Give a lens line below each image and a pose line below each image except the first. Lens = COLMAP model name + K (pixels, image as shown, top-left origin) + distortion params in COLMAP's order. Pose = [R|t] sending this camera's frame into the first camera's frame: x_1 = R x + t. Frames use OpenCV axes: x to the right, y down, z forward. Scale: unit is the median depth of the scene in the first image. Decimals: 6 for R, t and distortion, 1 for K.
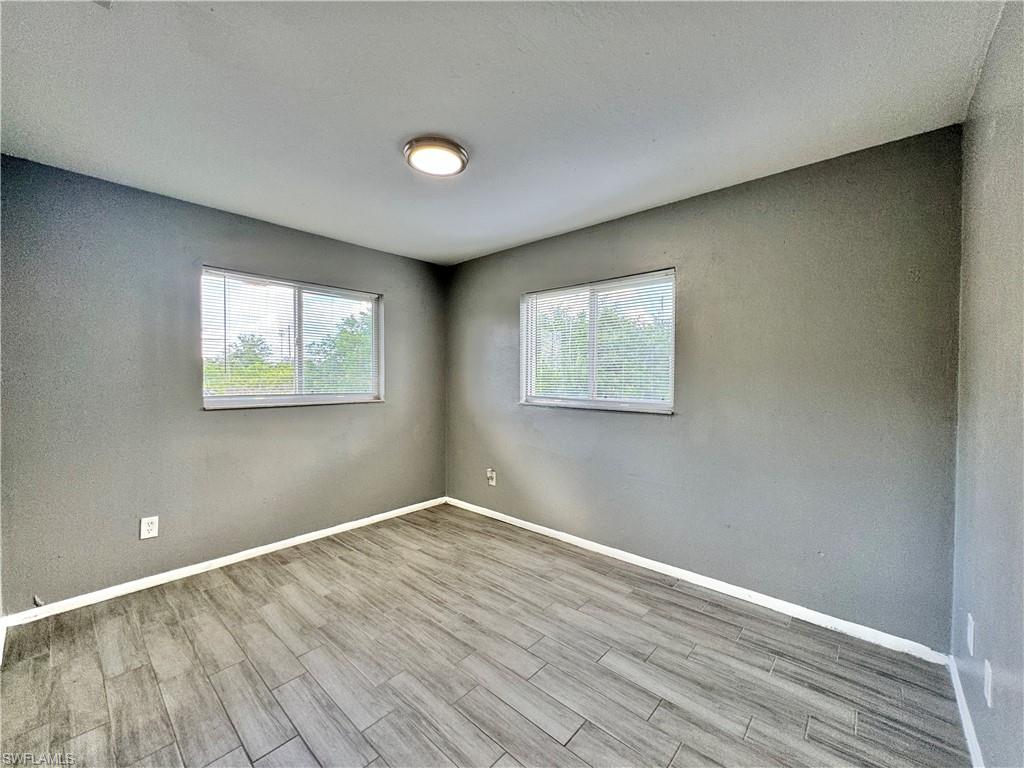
lens RADIAL K [[408.7, 0, 506.8], [0, 408.7, 382.9], [0, 0, 1]] dist [-0.005765, 0.001240]
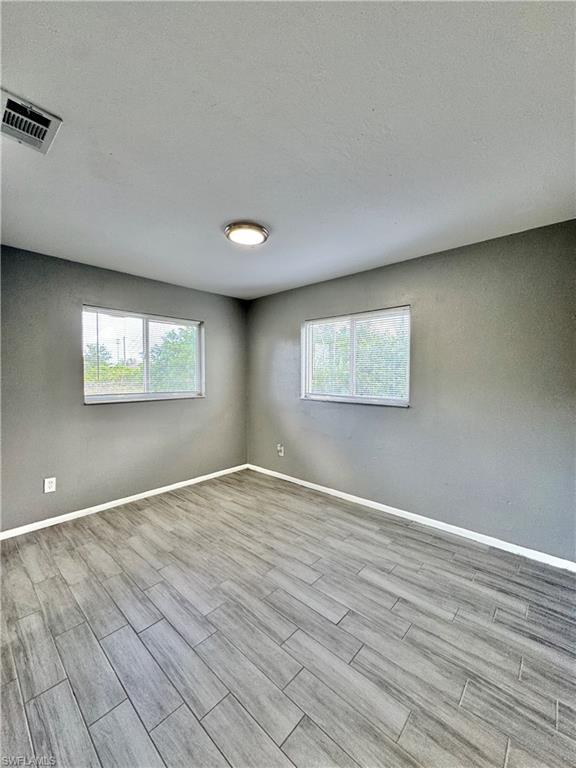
lens RADIAL K [[306.5, 0, 283.0], [0, 306.5, 381.0], [0, 0, 1]] dist [-0.005765, 0.001240]
pose [[0.999949, -0.002841, -0.009710, -0.032338], [0.002921, 0.999962, 0.008264, -0.031565], [0.009686, -0.008292, 0.999919, -0.105781]]
